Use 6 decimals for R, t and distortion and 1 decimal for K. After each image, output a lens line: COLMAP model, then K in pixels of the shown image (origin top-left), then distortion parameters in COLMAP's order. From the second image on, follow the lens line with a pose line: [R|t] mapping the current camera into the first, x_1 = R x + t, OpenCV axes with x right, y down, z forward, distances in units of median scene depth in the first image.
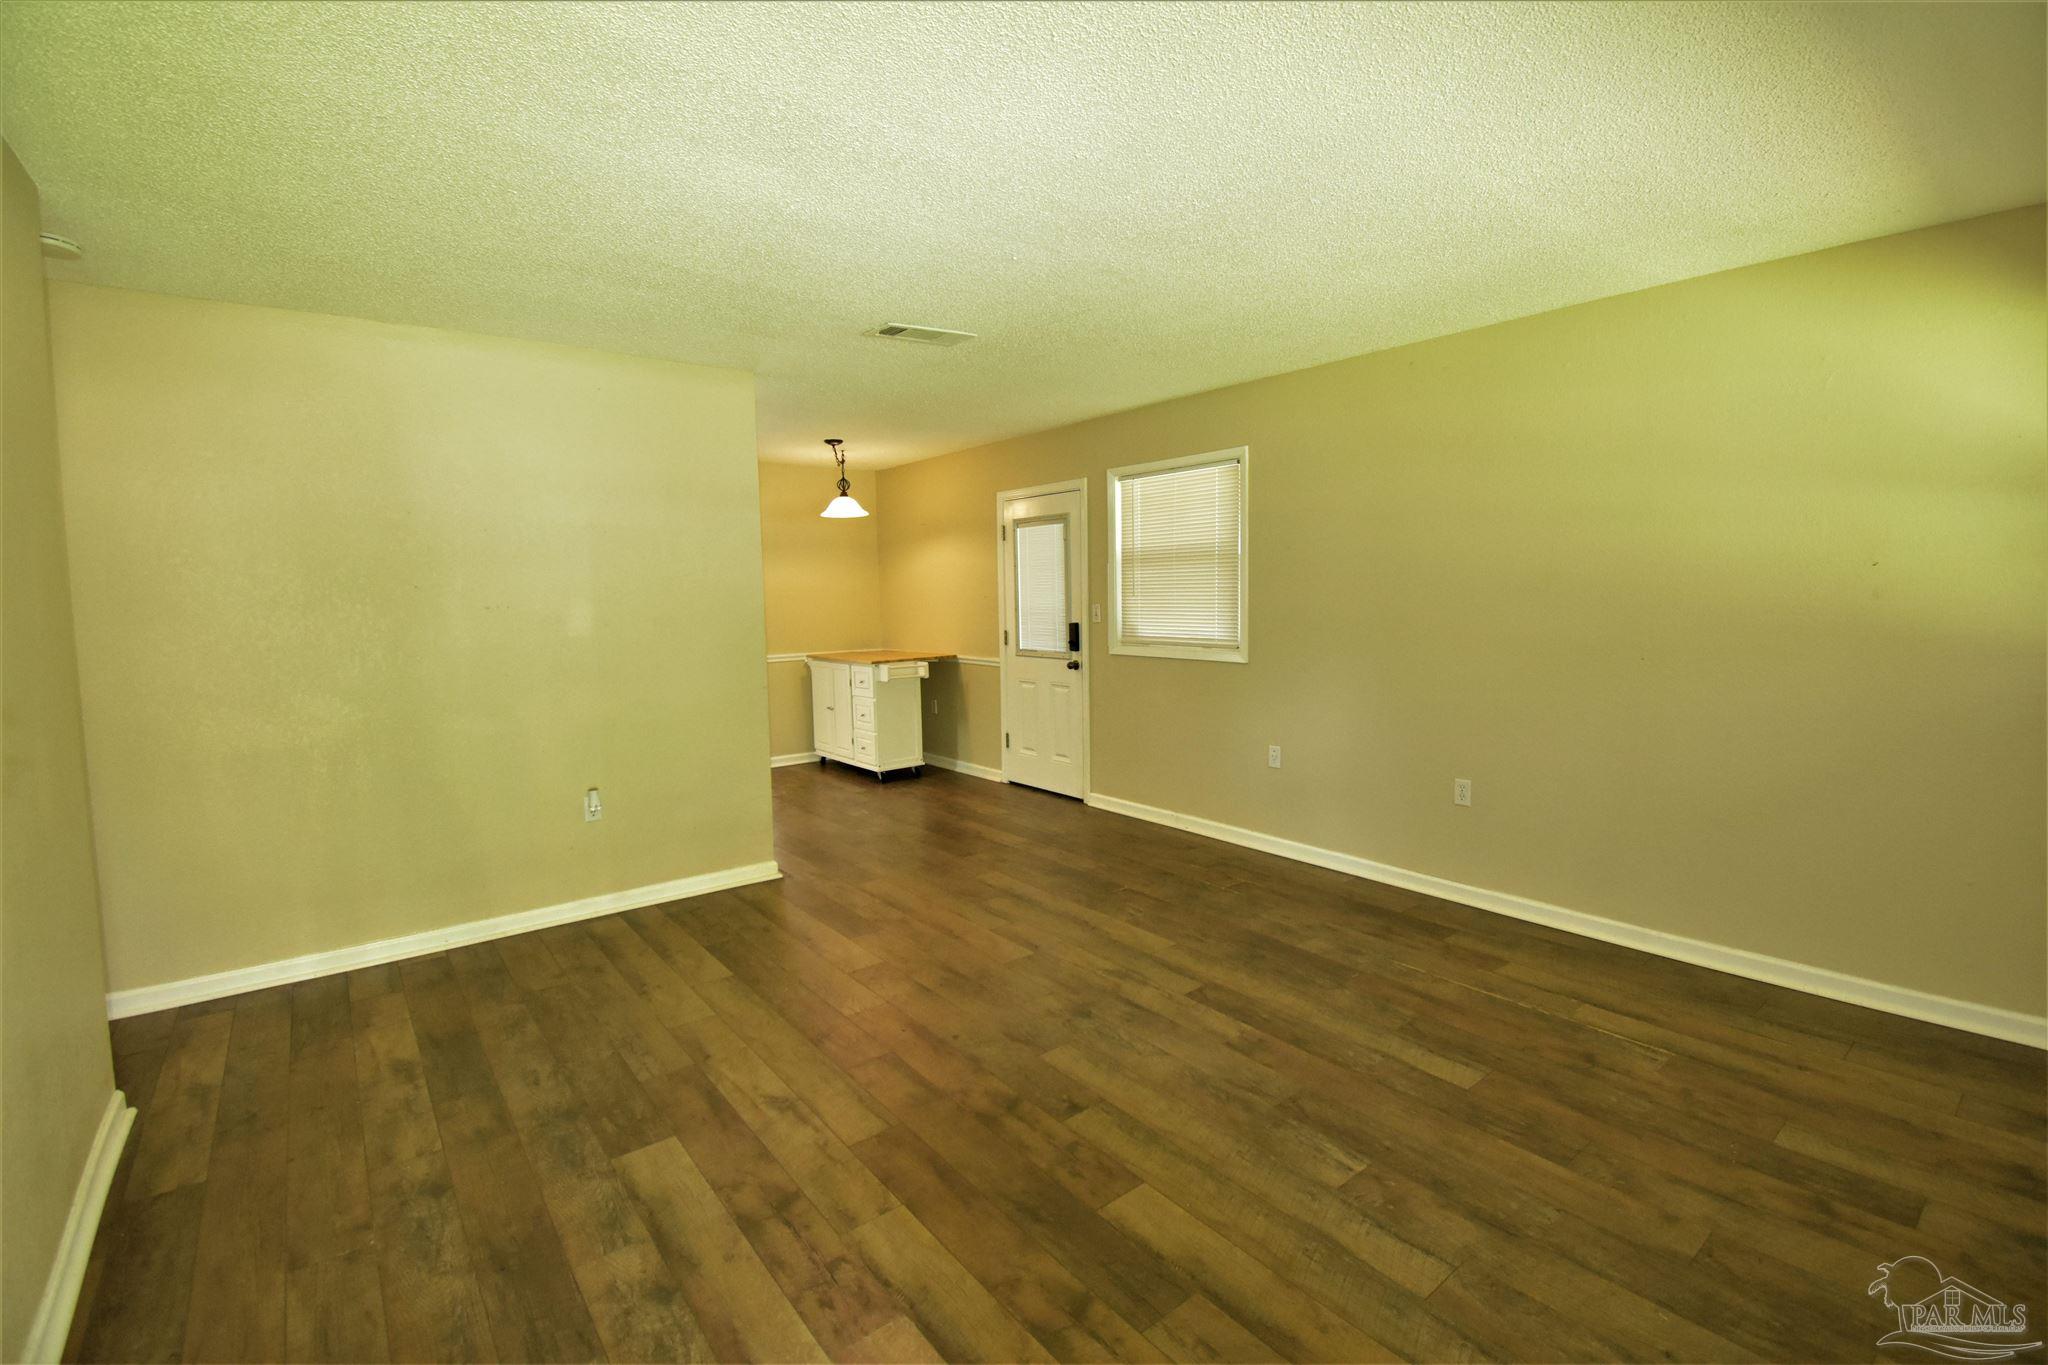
lens RADIAL K [[906.4, 0, 1032.9], [0, 906.4, 664.1], [0, 0, 1]] dist [0.017577, -0.024269]
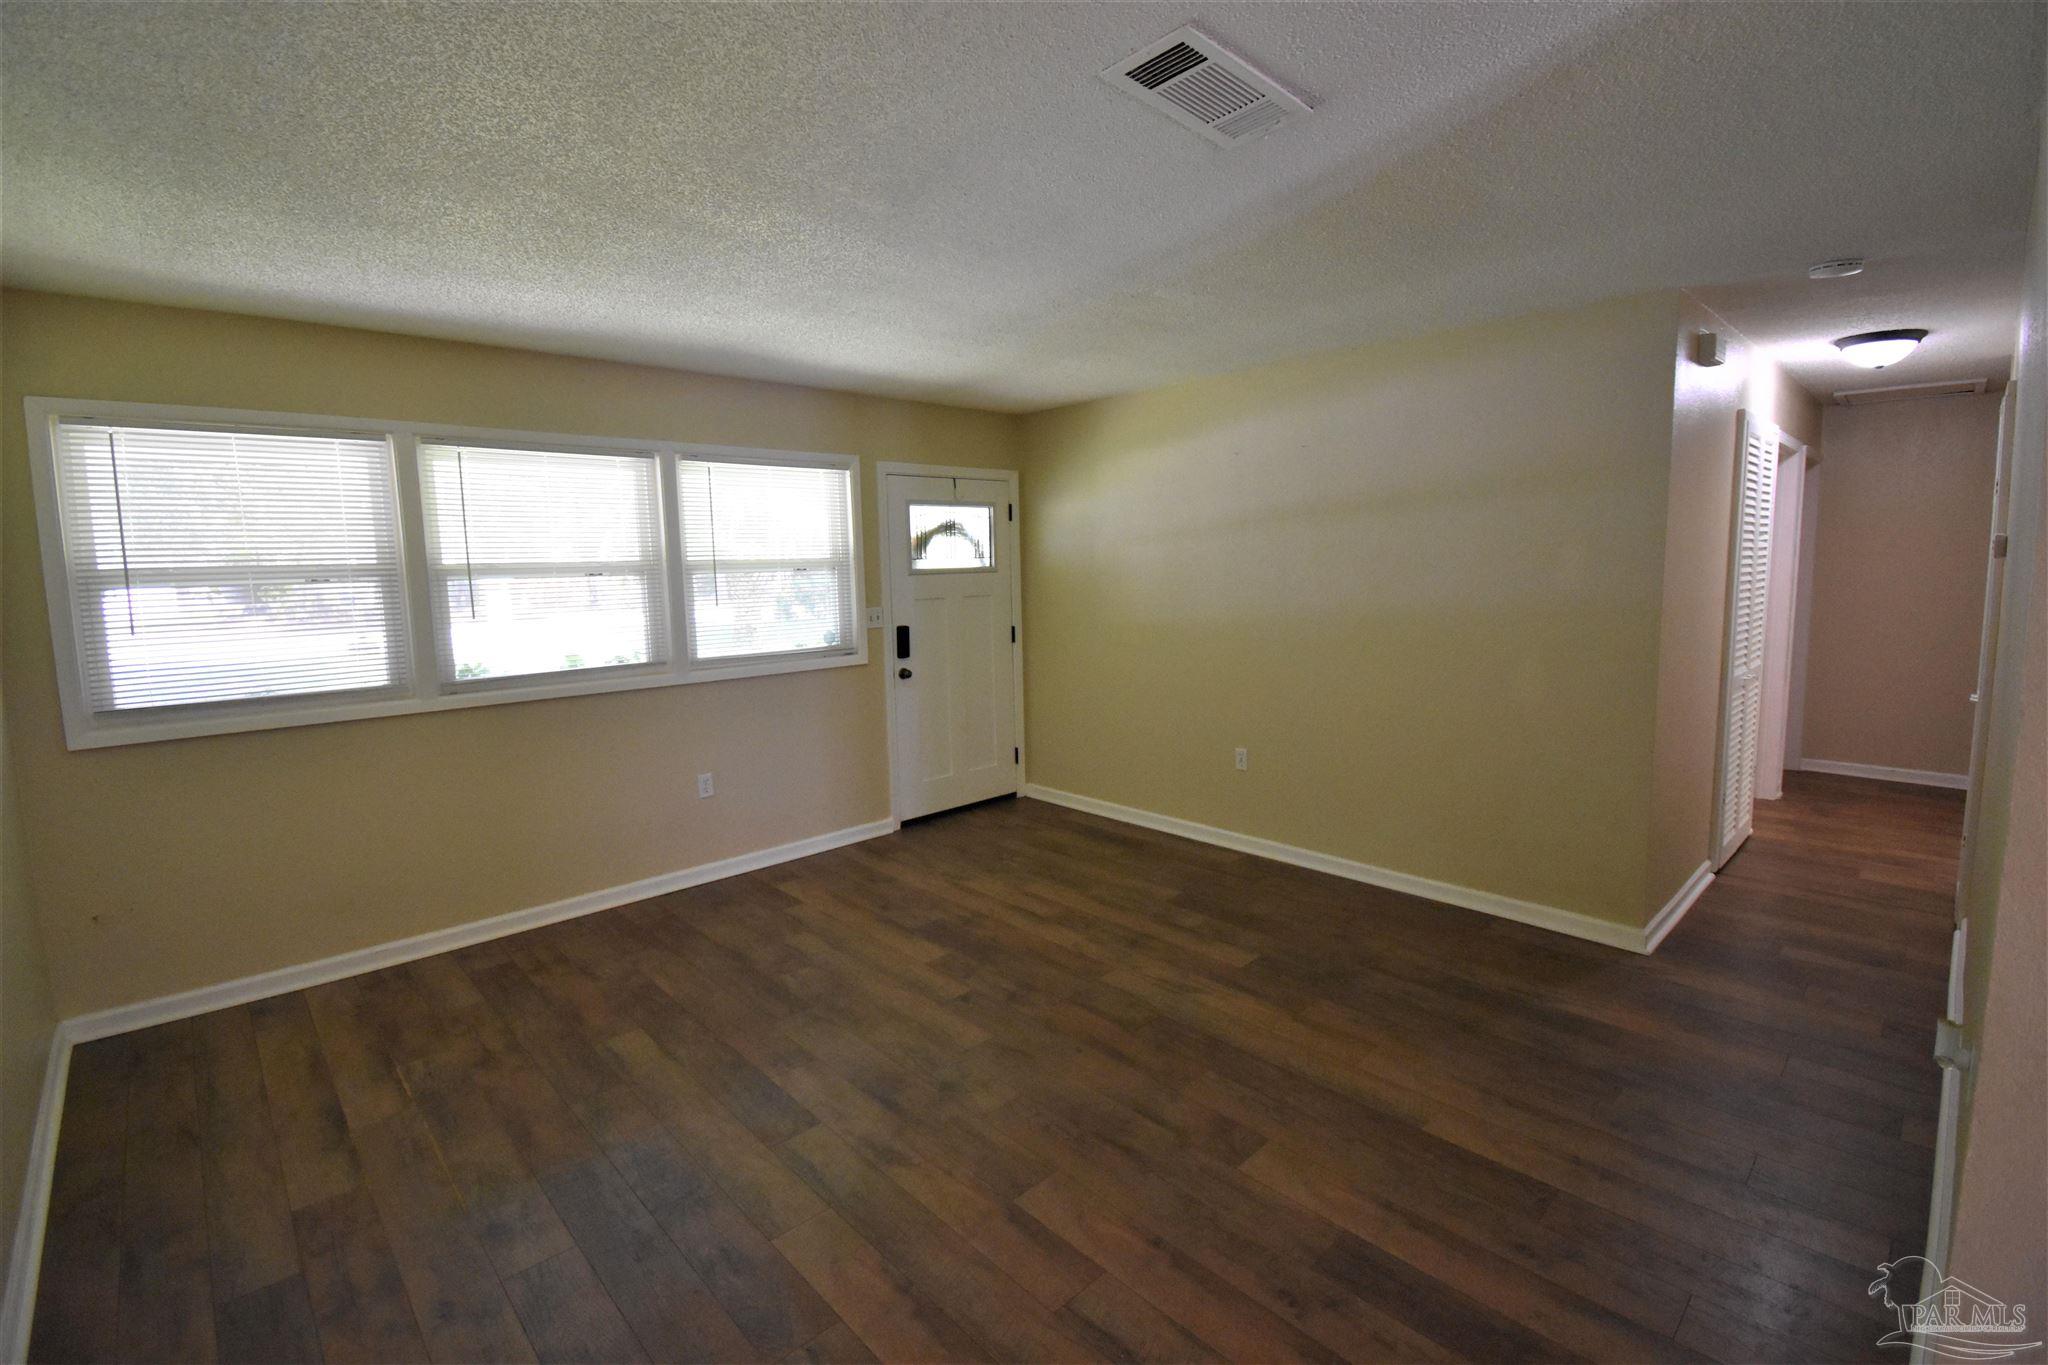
lens RADIAL K [[906.4, 0, 1032.9], [0, 906.4, 664.1], [0, 0, 1]] dist [0.017577, -0.024269]
pose [[-0.995493, 0.045860, -0.083014, 0.032995], [0.028933, 0.980441, 0.194672, -0.231404], [0.090318, 0.191393, -0.977349, 2.130502]]
